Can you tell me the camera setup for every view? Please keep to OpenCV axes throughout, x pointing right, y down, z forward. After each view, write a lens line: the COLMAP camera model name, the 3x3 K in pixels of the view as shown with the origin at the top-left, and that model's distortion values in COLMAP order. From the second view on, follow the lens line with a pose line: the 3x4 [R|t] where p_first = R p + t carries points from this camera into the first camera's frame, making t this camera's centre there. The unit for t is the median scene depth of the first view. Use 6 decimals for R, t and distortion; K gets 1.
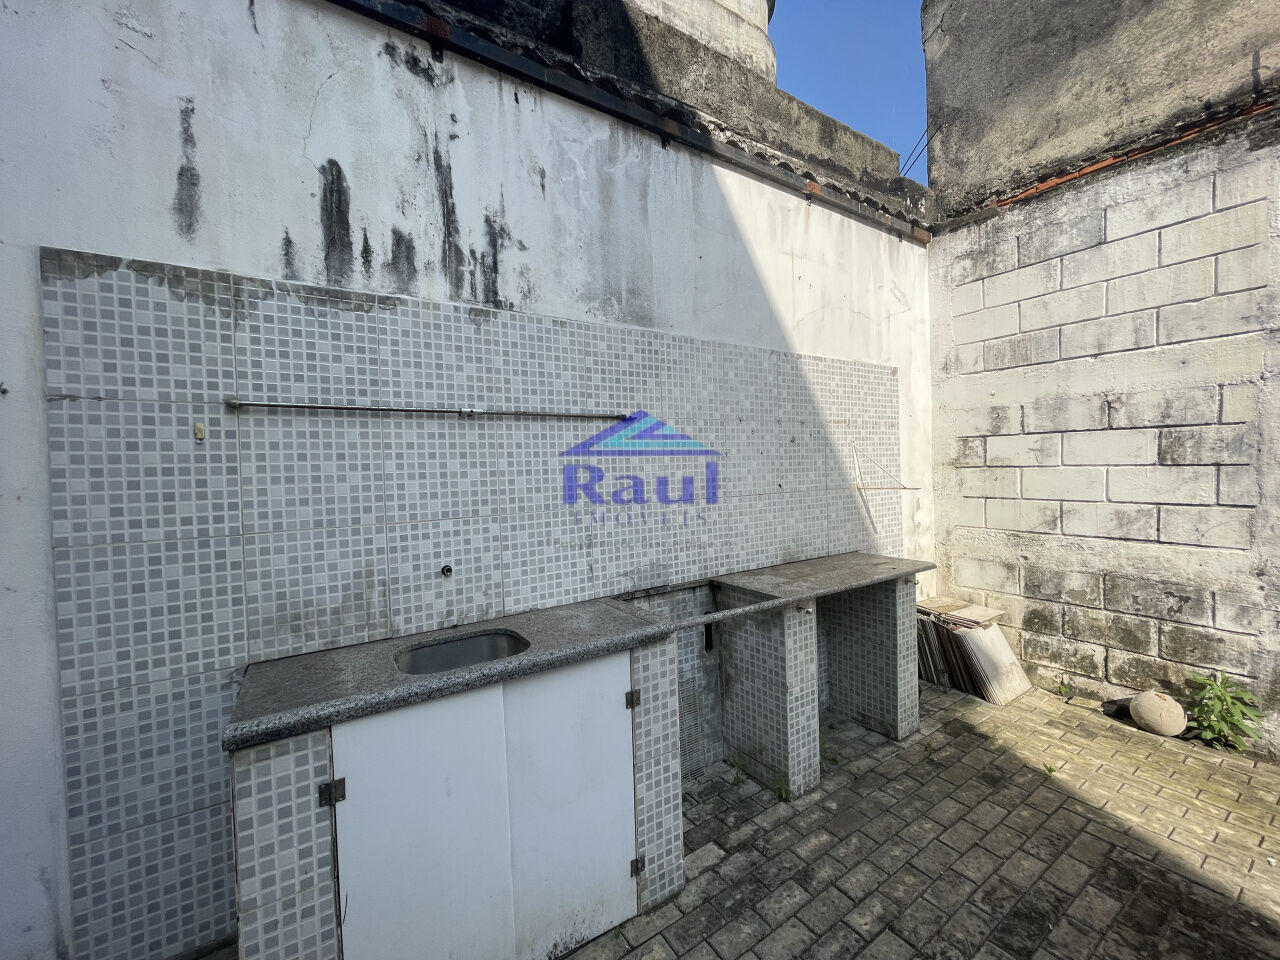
lens RADIAL K [[514.3, 0, 635.4], [0, 514.3, 476.2], [0, 0, 1]] dist [-0.005870, 0.002895]
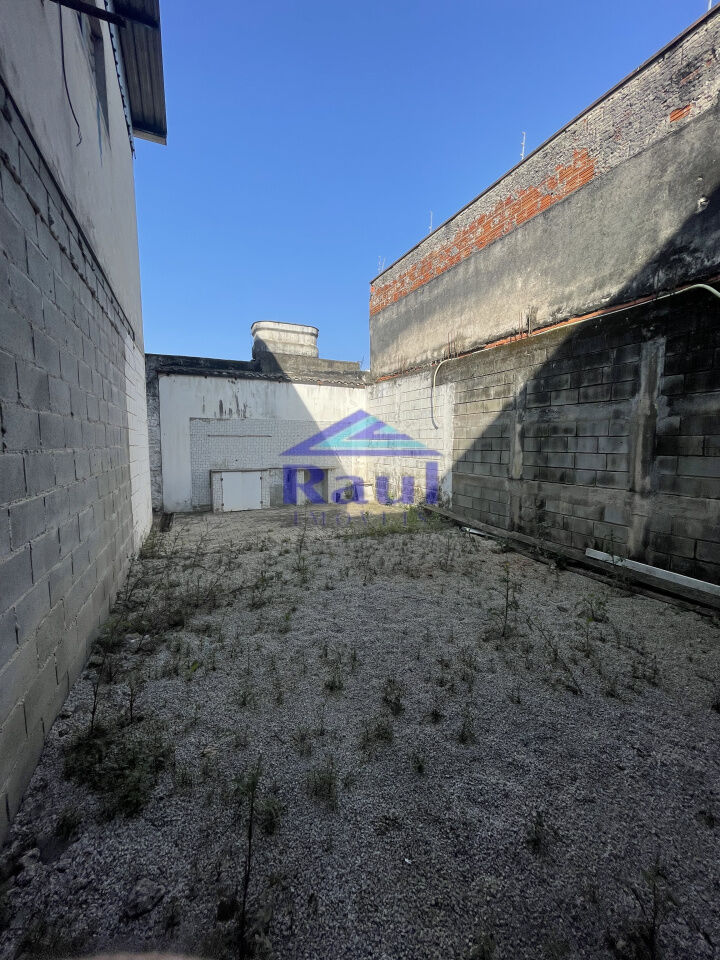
lens RADIAL K [[385.7, 0, 359.9], [0, 385.7, 481.7], [0, 0, 1]] dist [-0.005870, 0.002895]
pose [[0.988792, 0.043101, -0.142944, 1.442894], [-0.030740, 0.995683, 0.087586, -0.015169], [0.146102, -0.082210, 0.985848, -2.768130]]
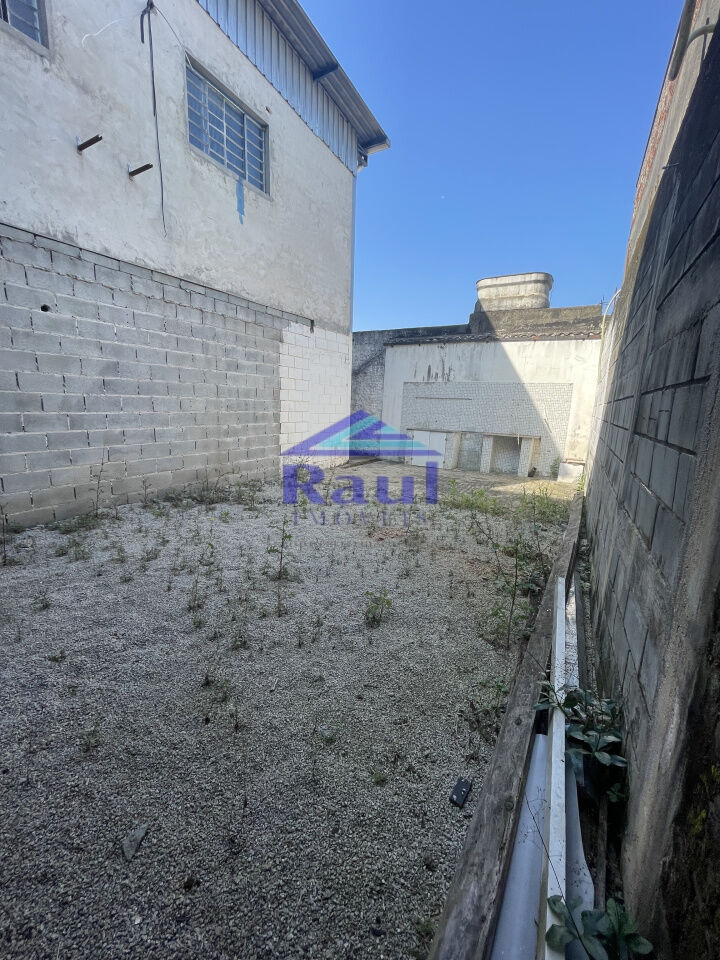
lens RADIAL K [[385.7, 0, 352.5], [0, 385.7, 476.4], [0, 0, 1]] dist [-0.005870, 0.002895]
pose [[0.447510, 0.210696, -0.869104, 2.954390], [-0.065290, 0.976953, 0.203223, -0.056907], [0.891893, -0.034200, 0.450952, -1.863669]]
